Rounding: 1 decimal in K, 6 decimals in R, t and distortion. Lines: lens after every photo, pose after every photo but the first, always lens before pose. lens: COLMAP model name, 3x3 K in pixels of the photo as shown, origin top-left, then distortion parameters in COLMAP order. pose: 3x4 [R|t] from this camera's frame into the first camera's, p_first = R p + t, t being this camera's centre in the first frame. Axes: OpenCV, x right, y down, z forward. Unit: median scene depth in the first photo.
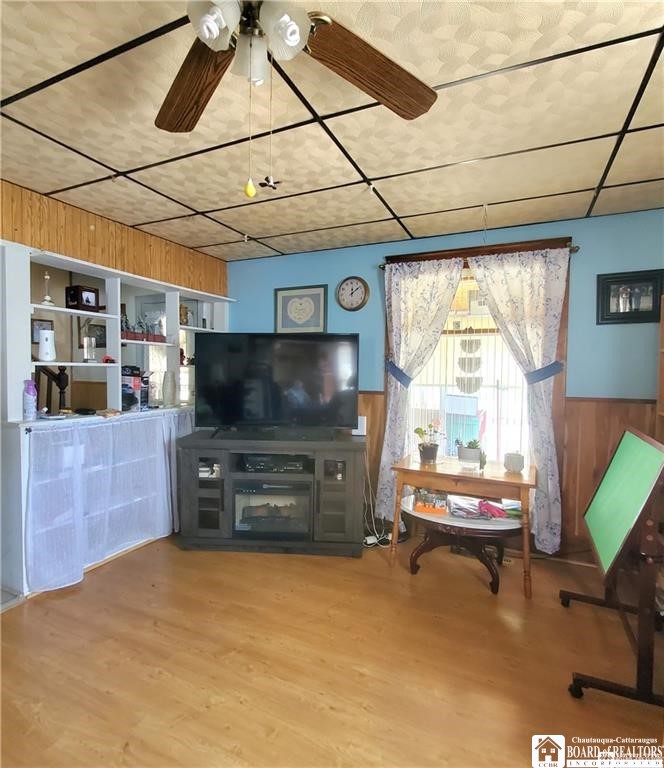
lens RADIAL K [[427.0, 0, 332.0], [0, 427.0, 384.0], [0, 0, 1]] dist [-0.024954, -0.000326]
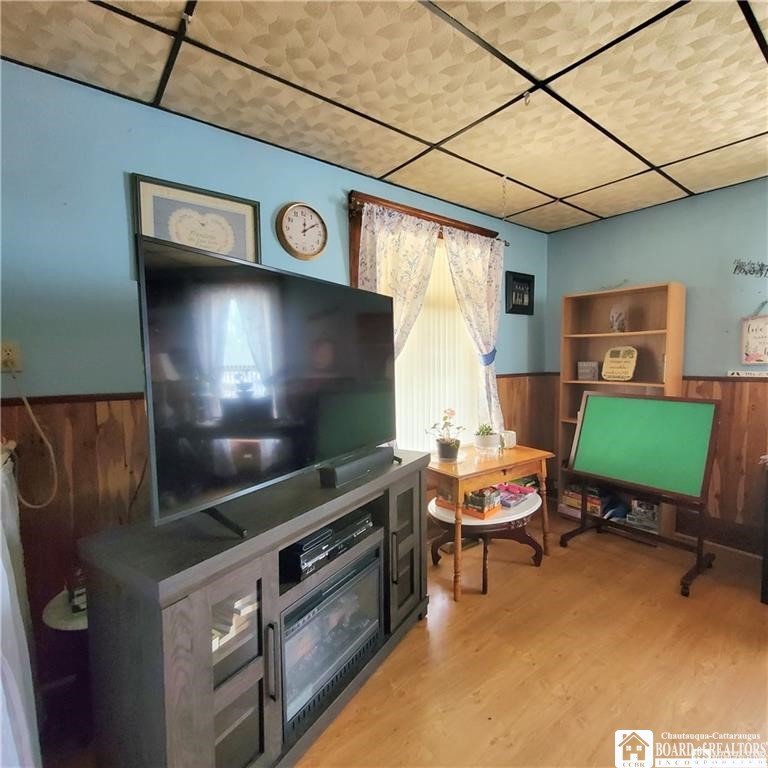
lens RADIAL K [[411.4, 0, 386.9], [0, 411.4, 386.8], [0, 0, 1]] dist [0.000854, -0.001107]
pose [[0.446852, -0.083789, 0.890676, -0.535679], [0.030070, 0.996448, 0.078653, -0.031431], [-0.894102, -0.008363, 0.447784, 0.718797]]
